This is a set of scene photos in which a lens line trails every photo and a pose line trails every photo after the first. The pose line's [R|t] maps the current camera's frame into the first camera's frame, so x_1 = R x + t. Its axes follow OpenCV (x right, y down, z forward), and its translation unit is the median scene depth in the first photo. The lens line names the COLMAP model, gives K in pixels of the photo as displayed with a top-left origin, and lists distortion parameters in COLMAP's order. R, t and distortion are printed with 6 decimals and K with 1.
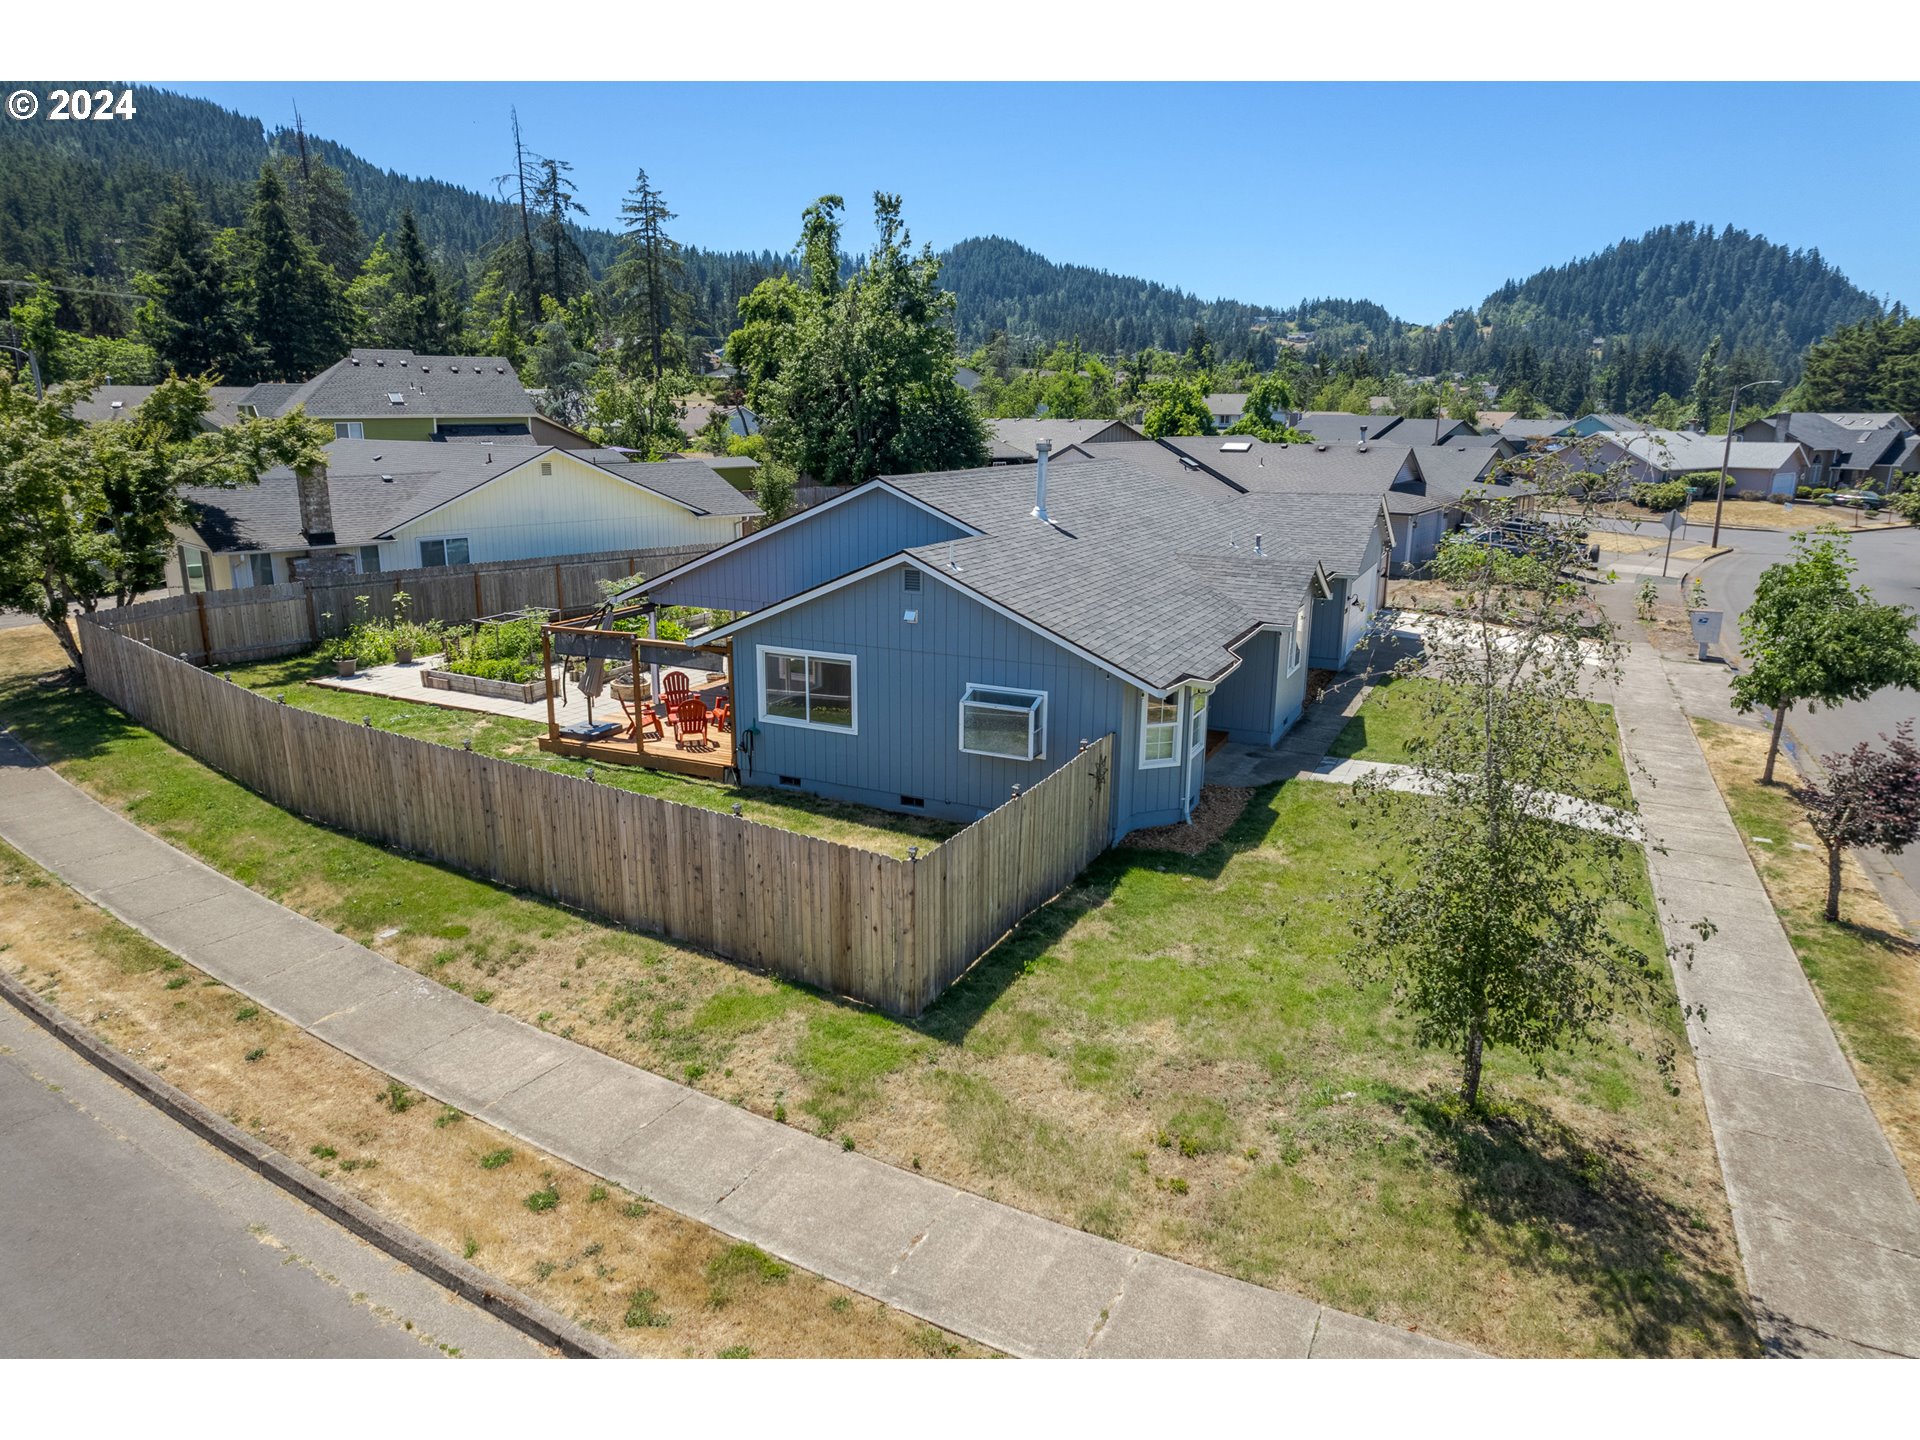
lens RADIAL K [[1230.6, 0, 965.4], [0, 1230.6, 723.8], [0, 0, 1]] dist [-0.083269, 0.077583]
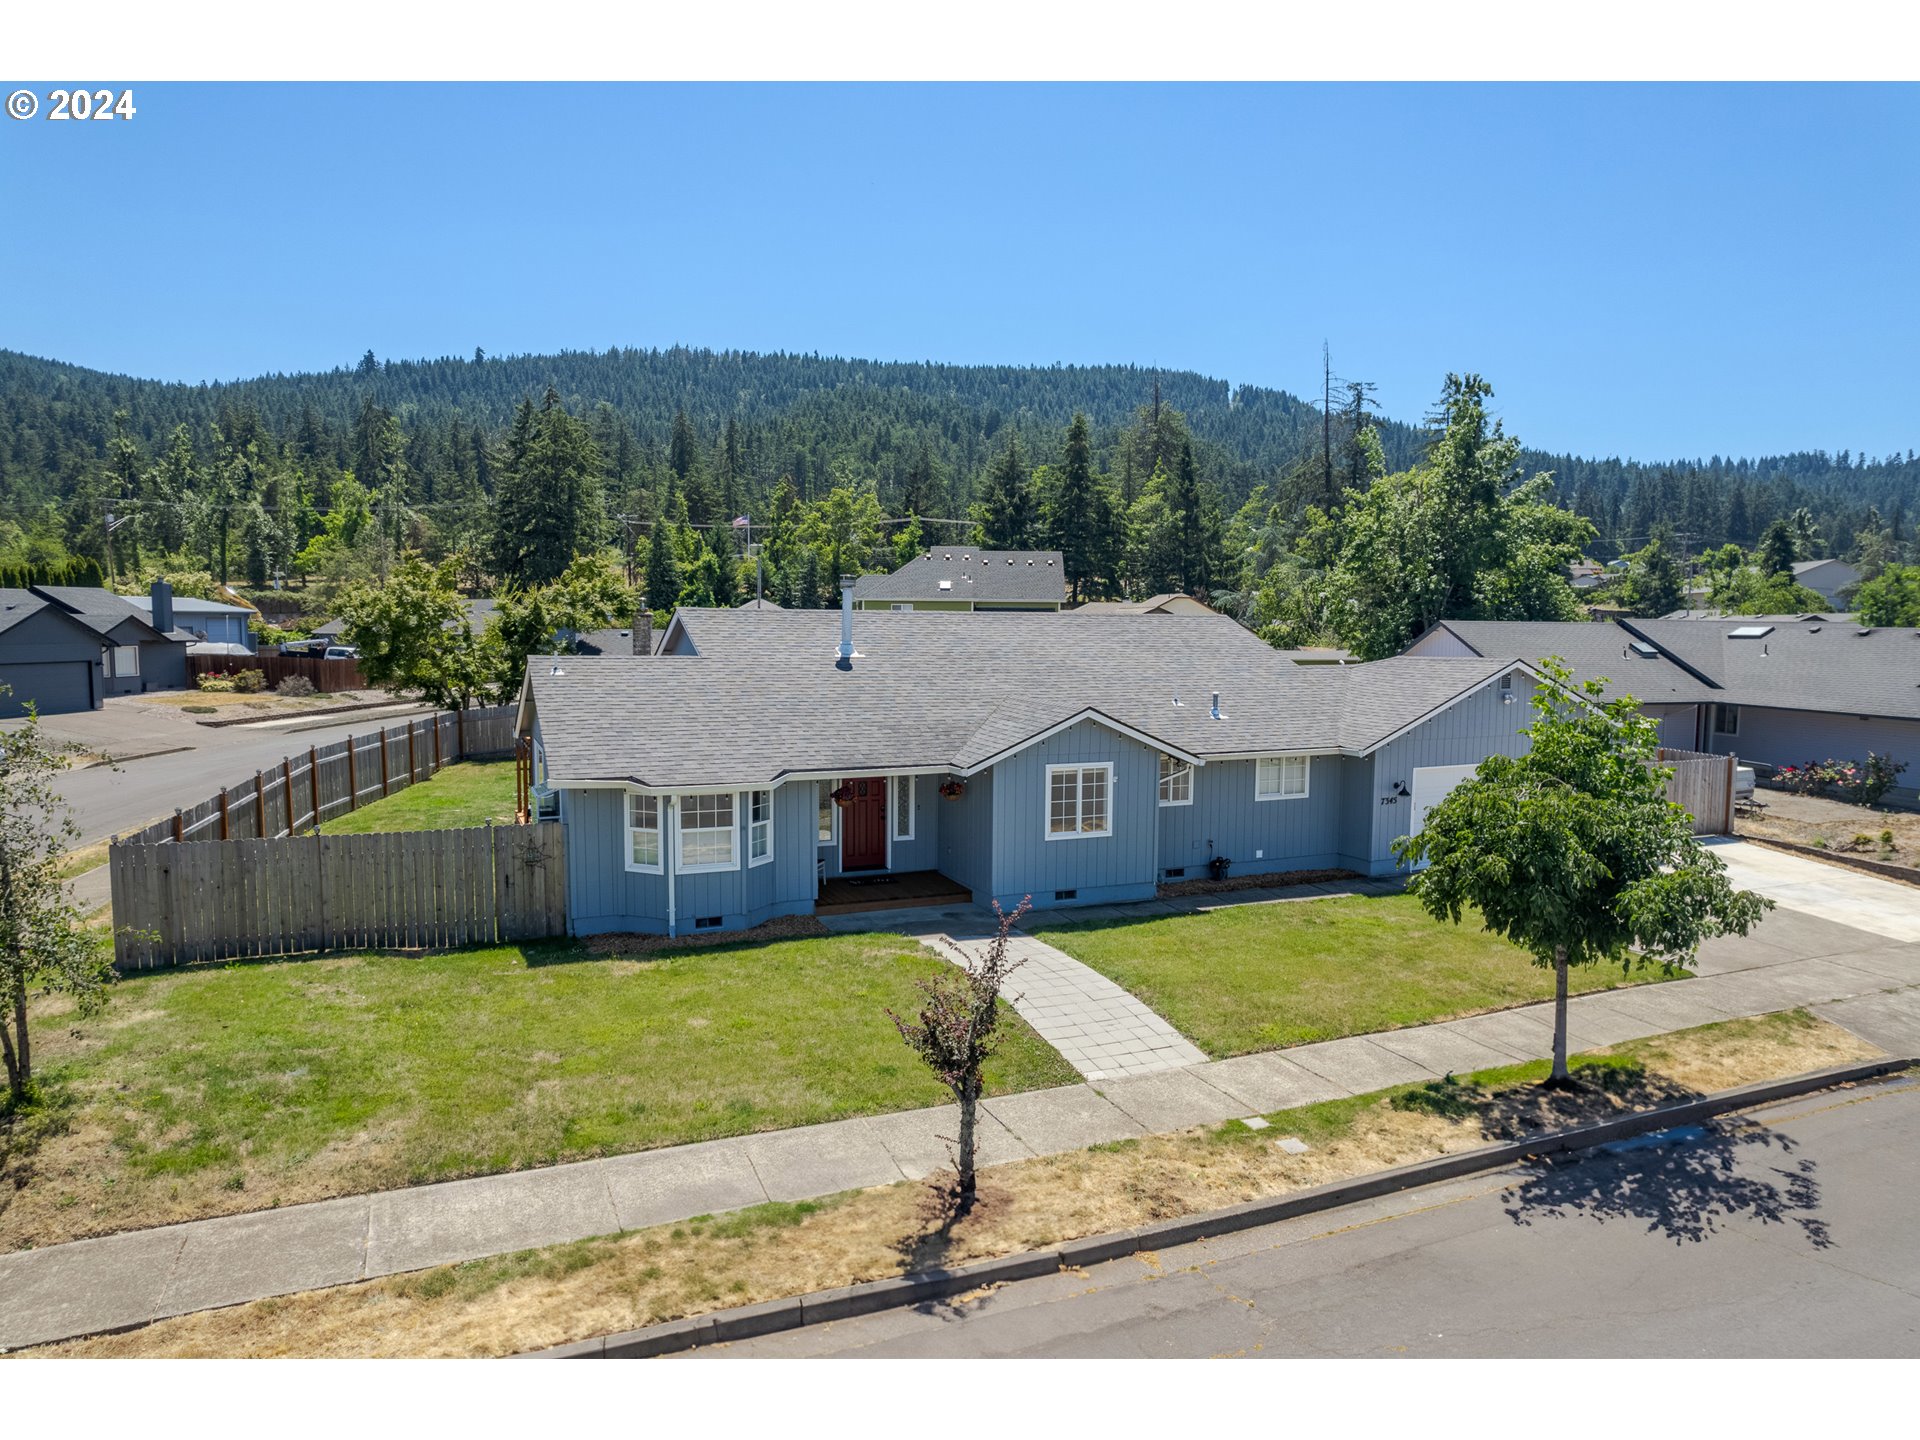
lens RADIAL K [[1229.0, 0, 960.0], [0, 1229.0, 720.0], [0, 0, 1]] dist [-0.051096, 0.025168]
pose [[0.757956, 0.052918, -0.650156, 0.348445], [-0.165178, 0.979790, -0.112818, -0.005827], [0.631046, 0.192903, 0.751379, 0.133136]]
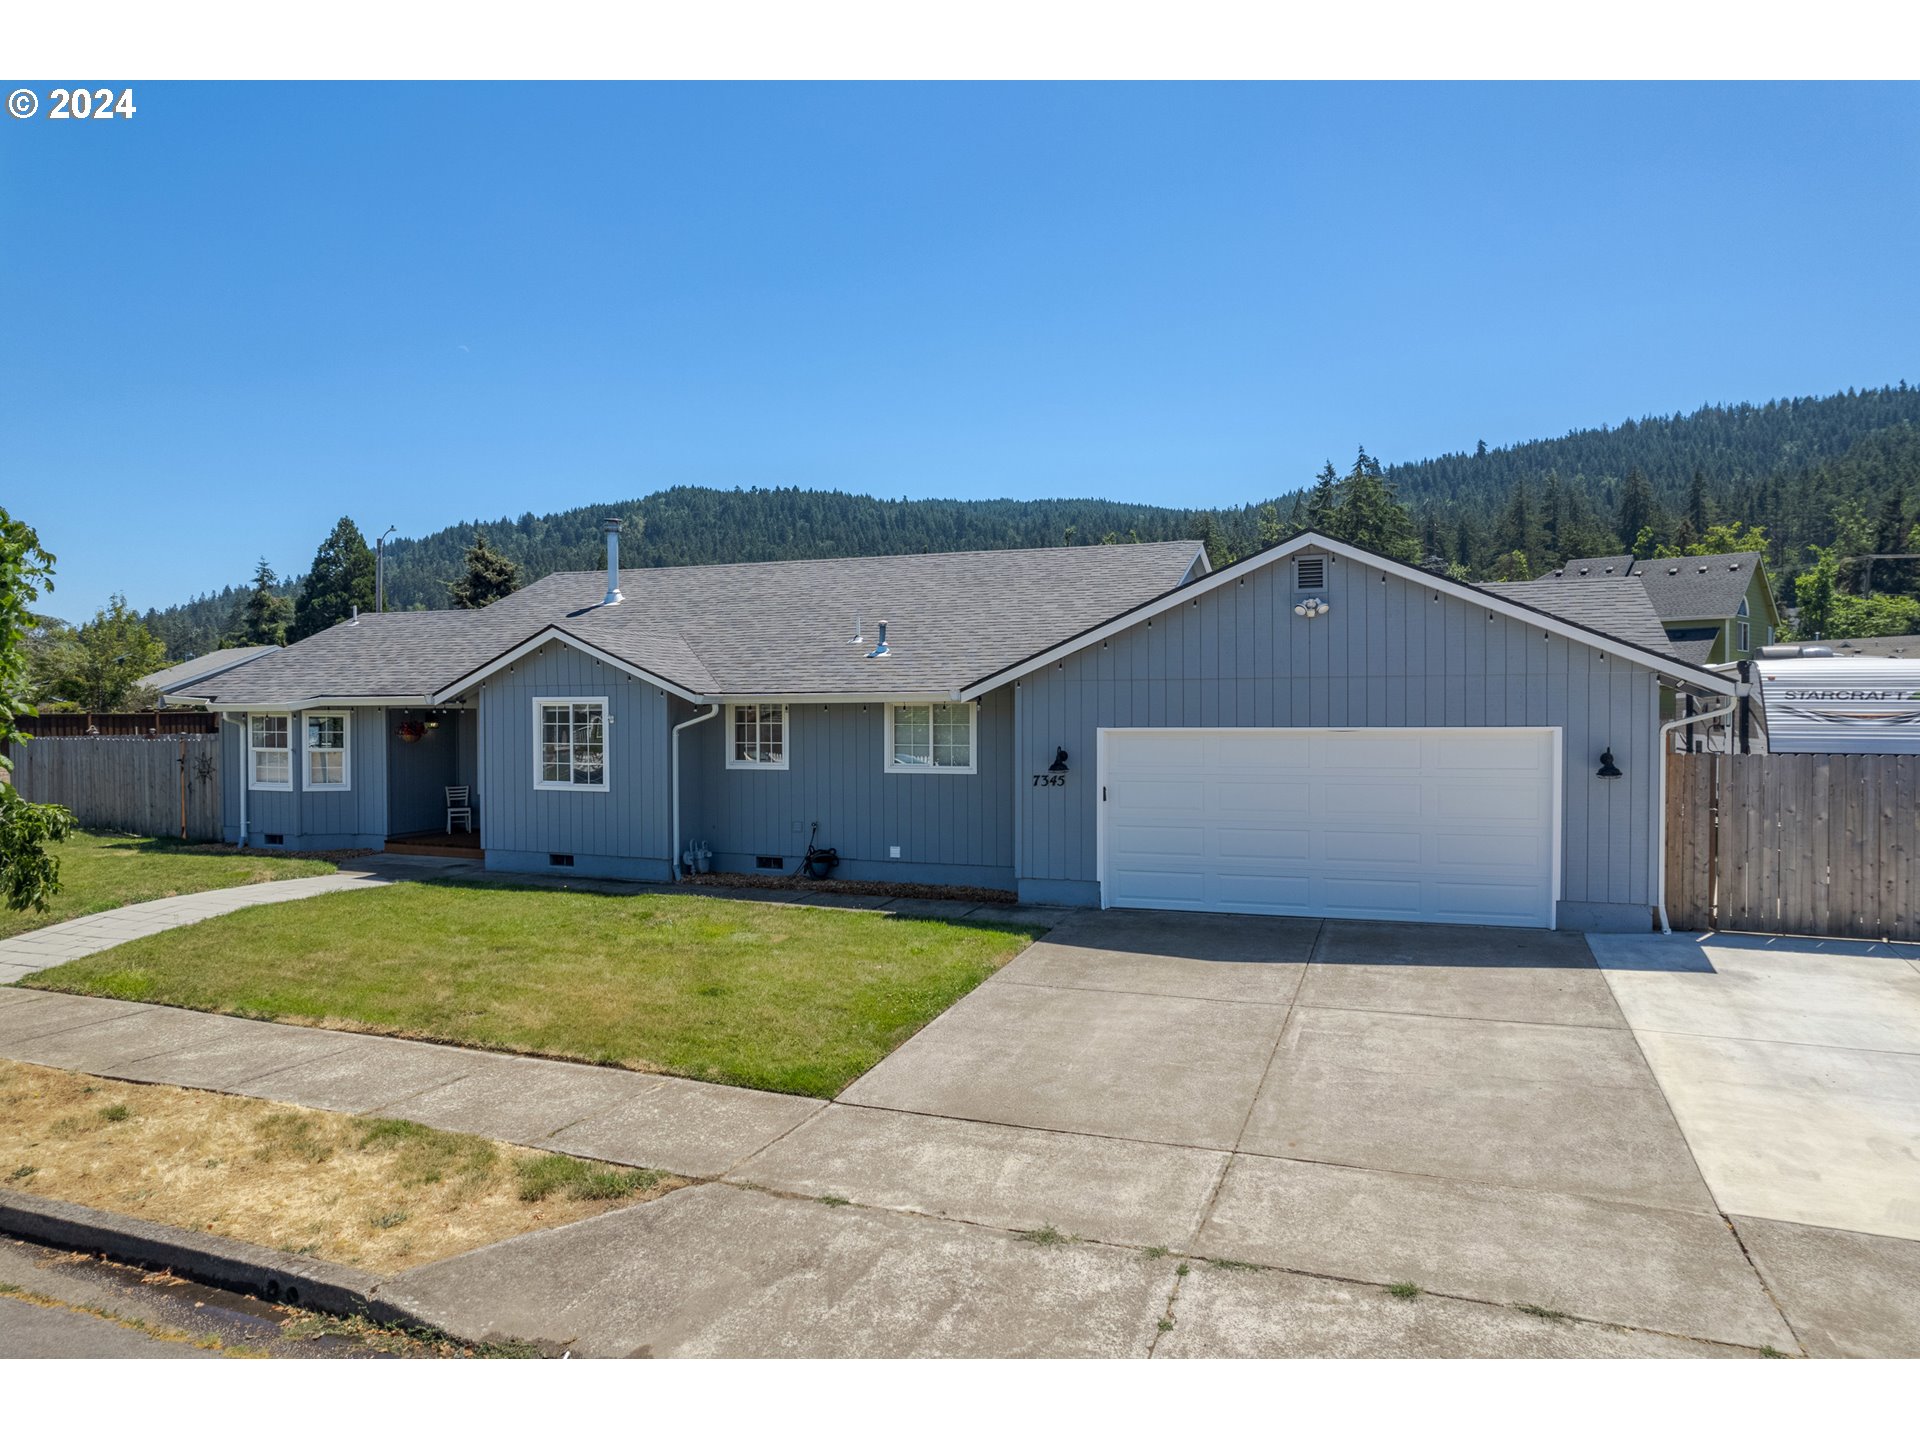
lens RADIAL K [[1230.6, 0, 965.4], [0, 1230.6, 723.8], [0, 0, 1]] dist [-0.083269, 0.077583]
pose [[0.074126, 0.004558, -0.997238, 0.447593], [-0.245809, 0.969220, -0.013841, -0.057050], [0.966480, 0.246156, 0.072965, 0.532454]]
